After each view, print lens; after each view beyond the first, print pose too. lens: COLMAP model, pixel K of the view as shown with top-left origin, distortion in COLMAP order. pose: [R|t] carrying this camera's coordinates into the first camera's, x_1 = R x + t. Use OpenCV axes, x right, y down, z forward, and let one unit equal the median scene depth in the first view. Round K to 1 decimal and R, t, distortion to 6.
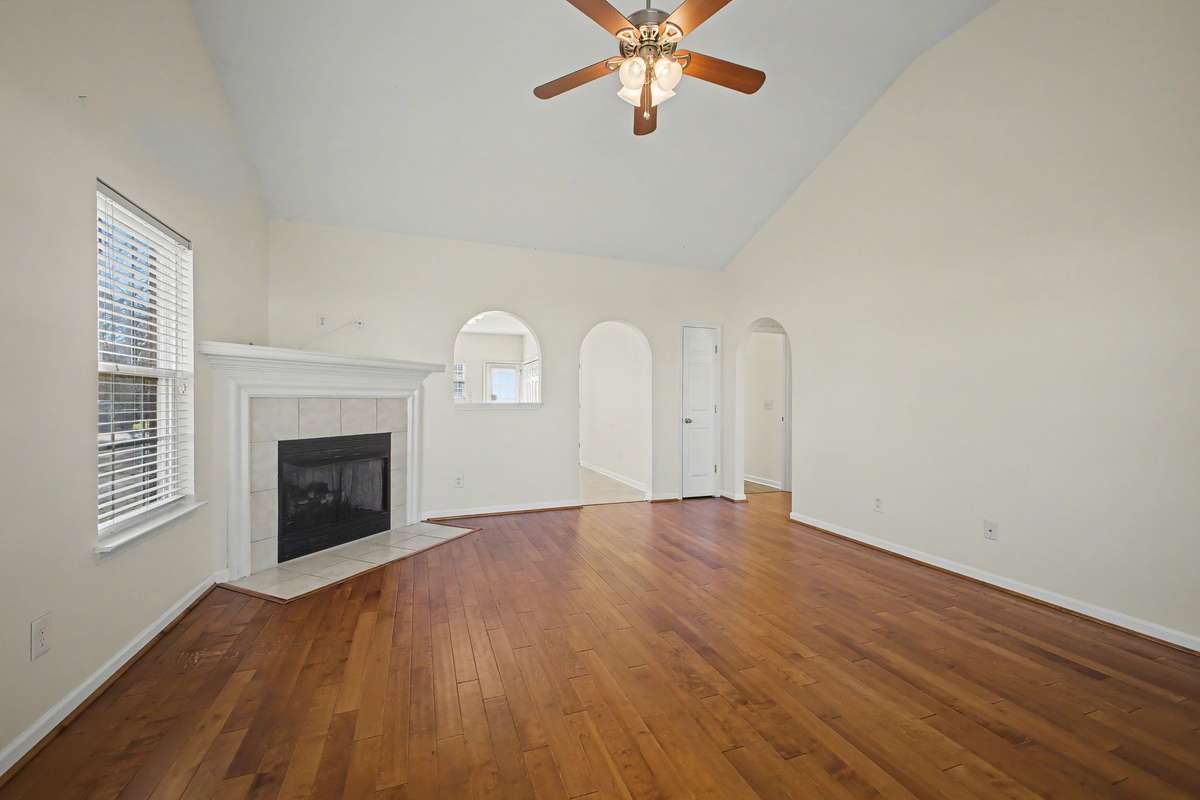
lens RADIAL K [[477.8, 0, 600.0], [0, 477.8, 400.0], [0, 0, 1]] dist [0.020159, -0.000076]
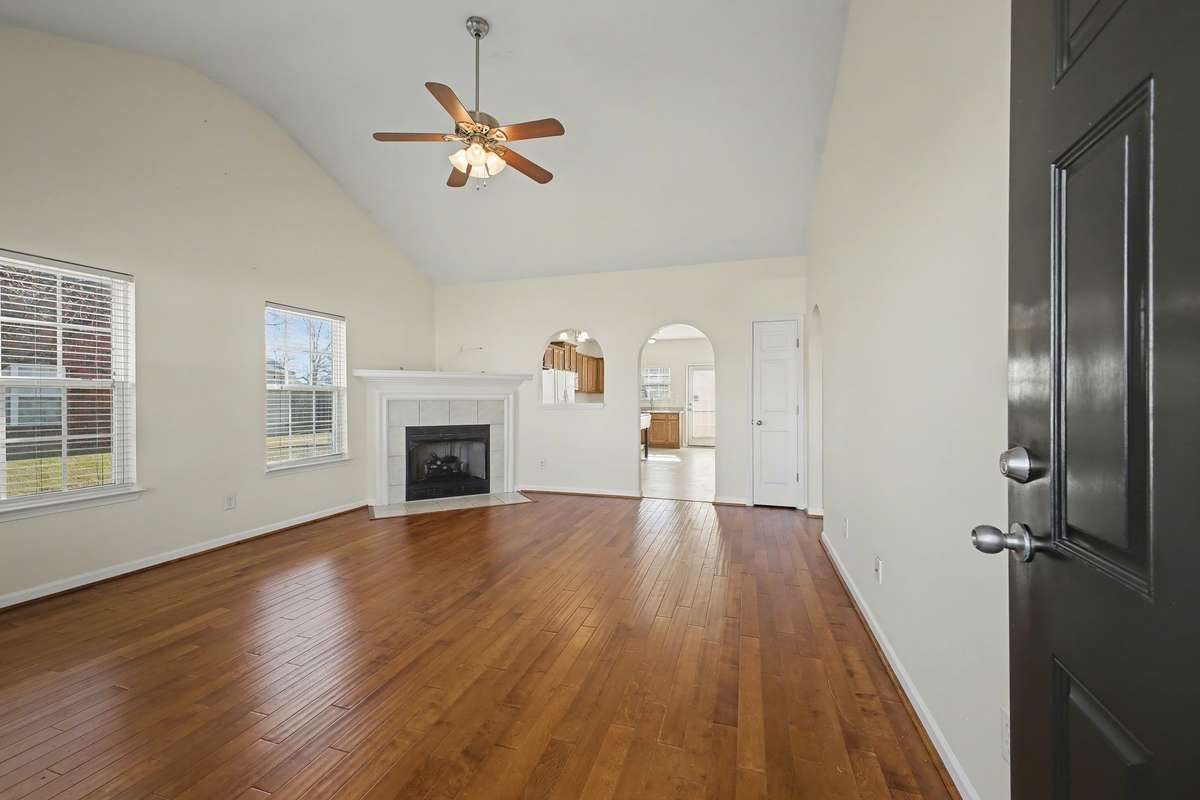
lens RADIAL K [[475.2, 0, 600.0], [0, 475.2, 400.0], [0, 0, 1]] dist [0.036211, -0.000054]
pose [[0.789631, -0.003765, -0.613570, 0.845046], [0.003669, 0.999992, -0.001414, -0.001228], [0.613571, -0.001135, 0.789639, 0.118802]]
